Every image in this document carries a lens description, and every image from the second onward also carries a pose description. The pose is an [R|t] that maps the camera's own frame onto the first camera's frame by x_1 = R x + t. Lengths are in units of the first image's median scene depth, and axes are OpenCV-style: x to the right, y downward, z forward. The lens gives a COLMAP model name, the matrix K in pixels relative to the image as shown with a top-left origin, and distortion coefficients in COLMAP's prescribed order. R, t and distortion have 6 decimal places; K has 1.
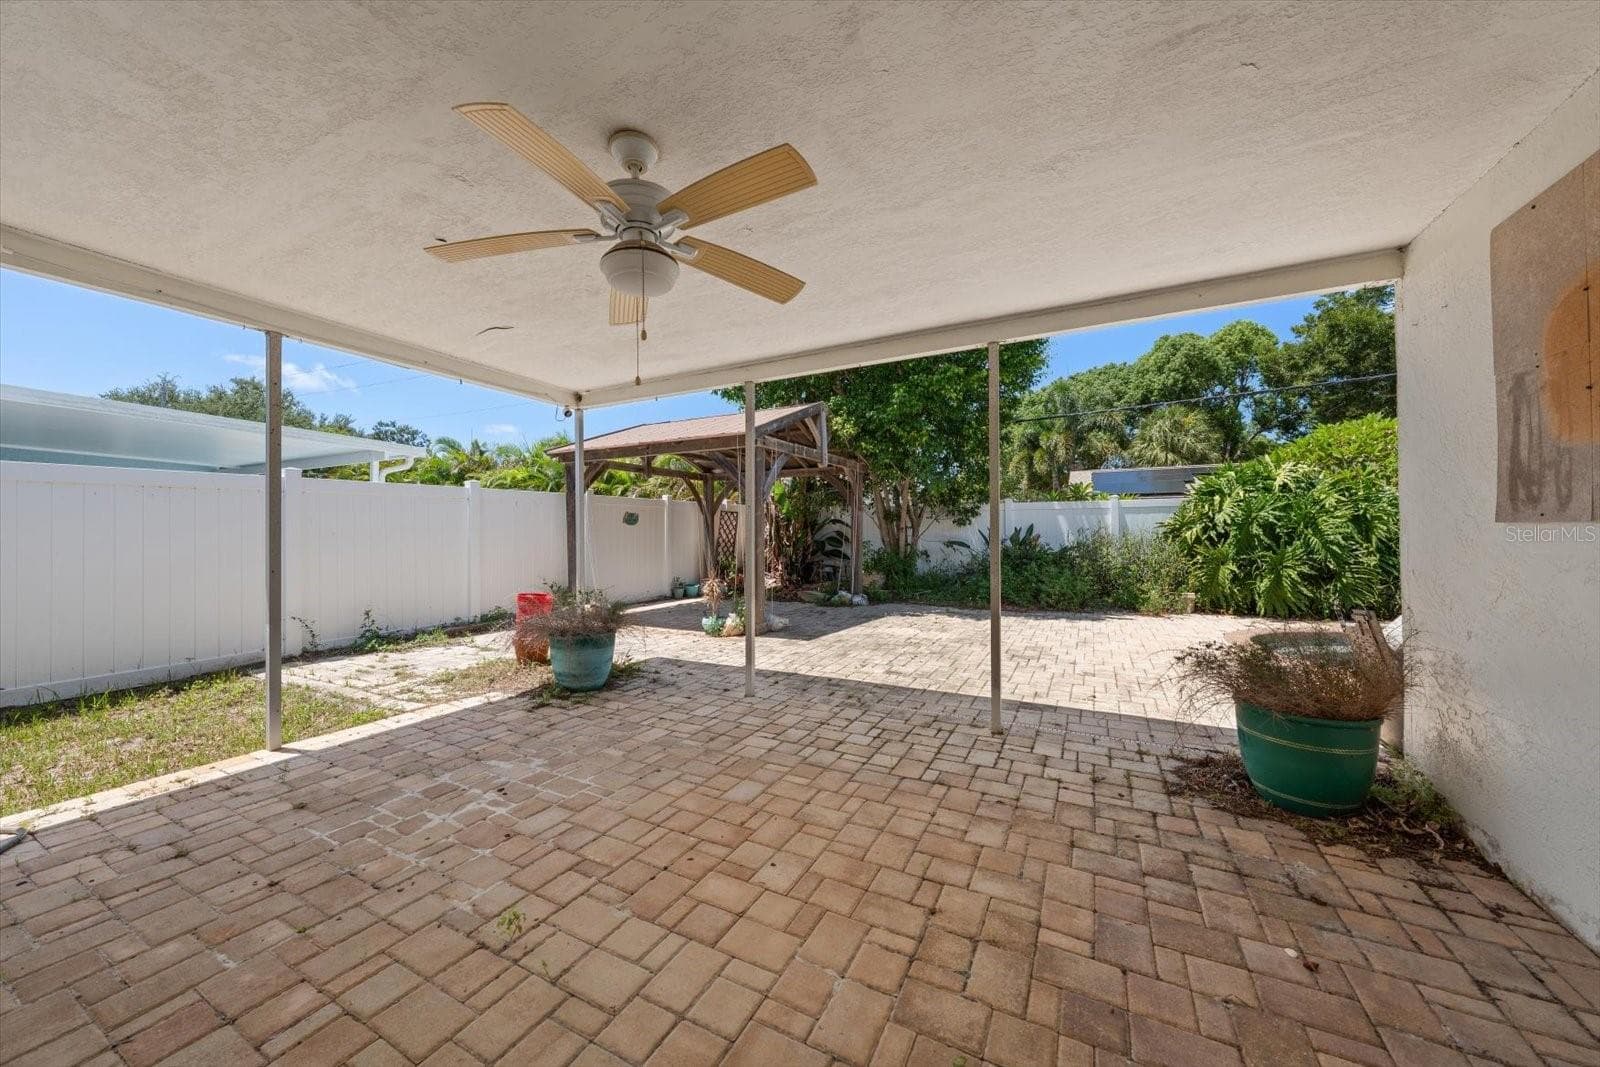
lens RADIAL K [[578.0, 0, 800.0], [0, 578.0, 533.5], [0, 0, 1]] dist [0.000522, 0.000067]
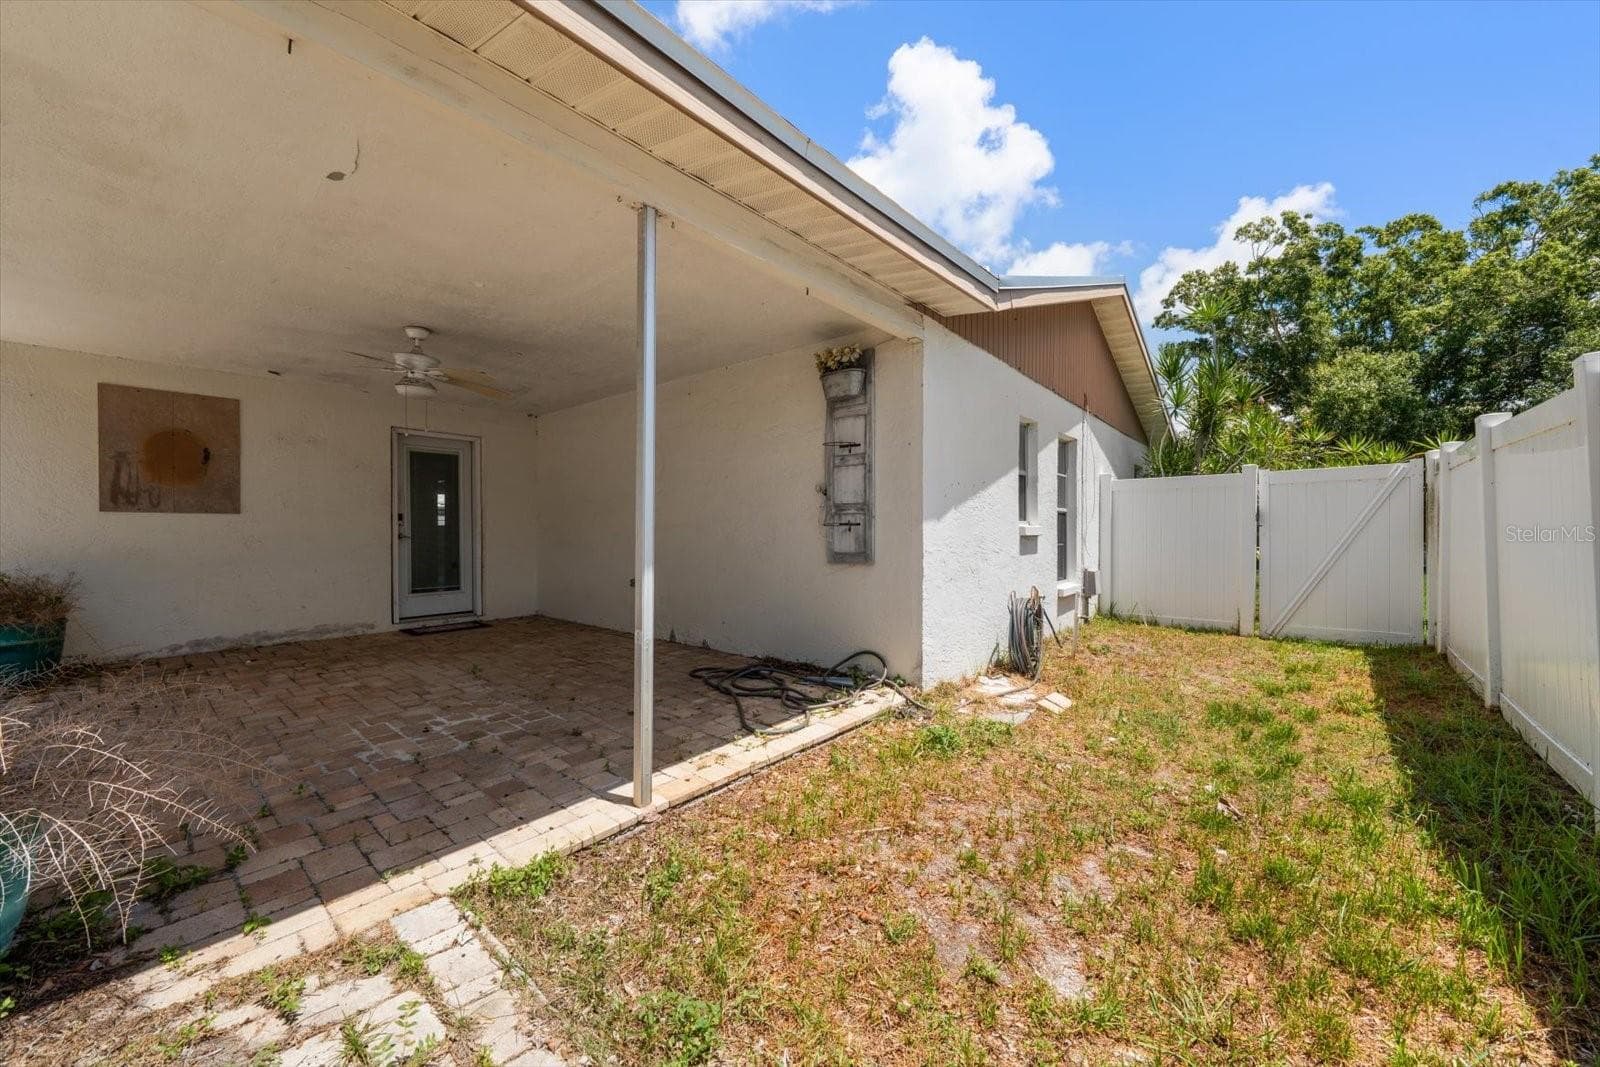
lens RADIAL K [[578.0, 0, 800.0], [0, 578.0, 533.5], [0, 0, 1]] dist [0.000522, 0.000067]
pose [[-0.978848, -0.001855, 0.204581, -1.329377], [0.001101, 0.999897, 0.014332, 0.026508], [-0.204586, 0.014254, -0.978745, 1.763900]]
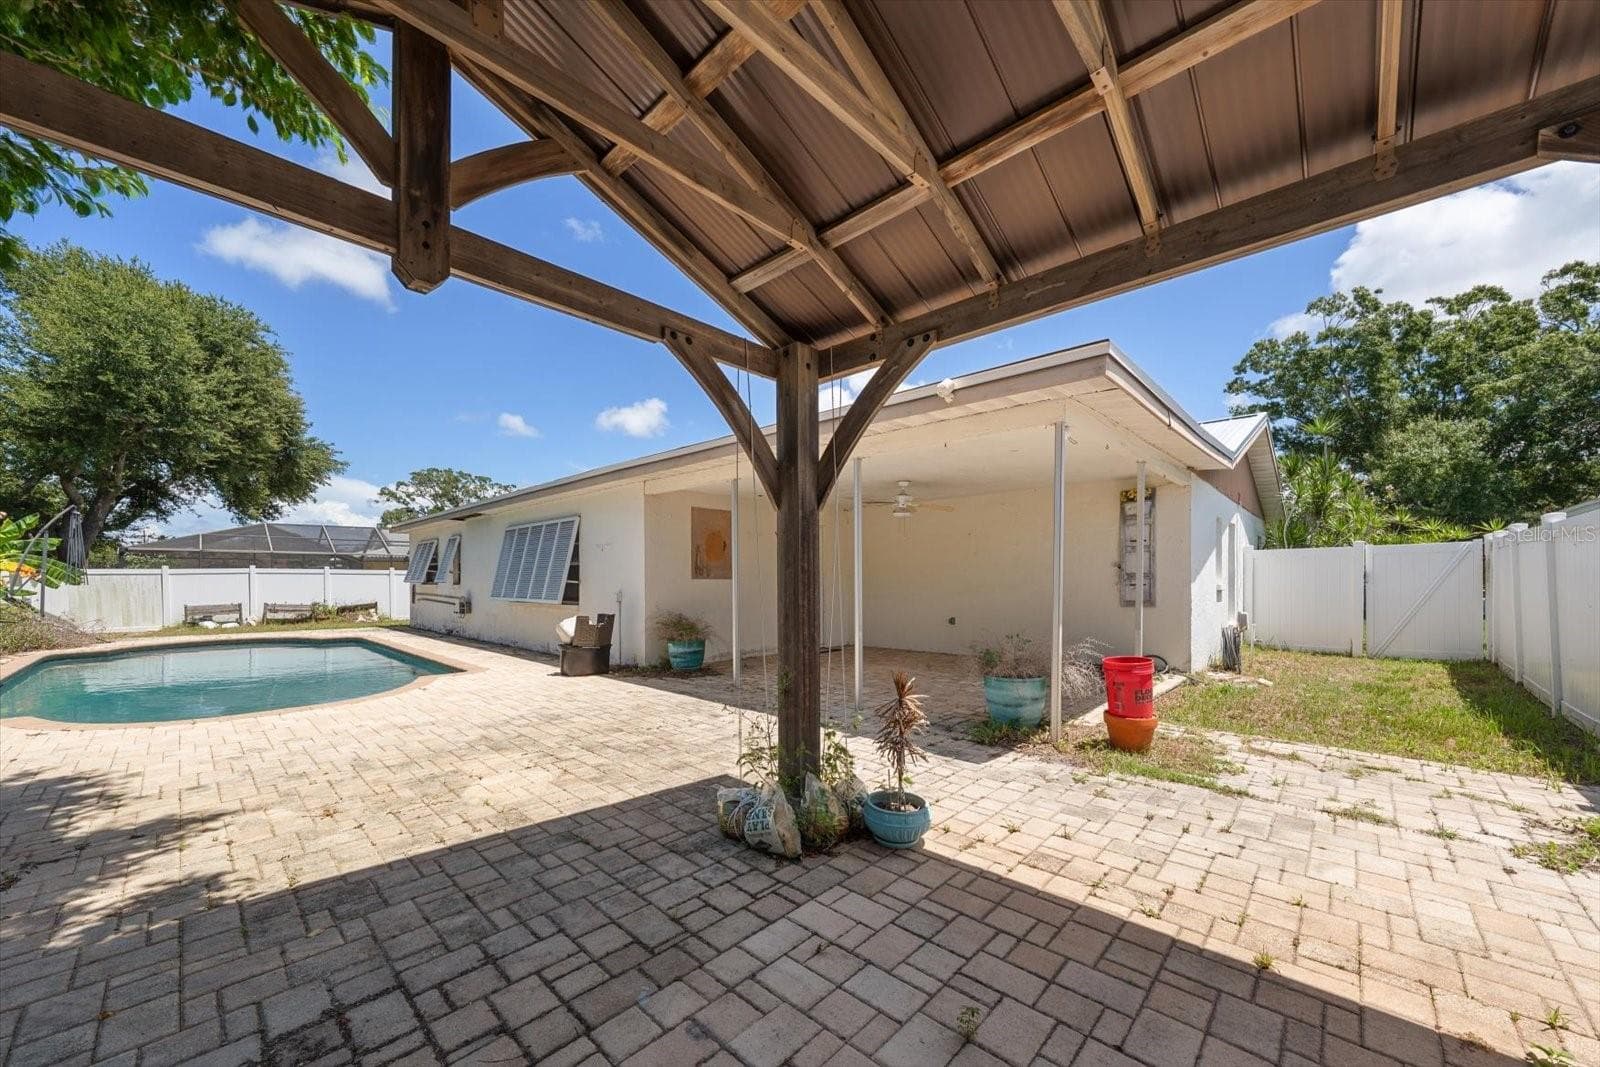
lens RADIAL K [[589.6, 0, 797.3], [0, 589.6, 574.3], [0, 0, 1]] dist [0.000948, 0.002833]
pose [[-0.967297, 0.005541, 0.253584, -0.392566], [0.005440, 0.999985, -0.001099, -0.026512], [-0.253587, 0.000317, -0.967313, 3.206256]]
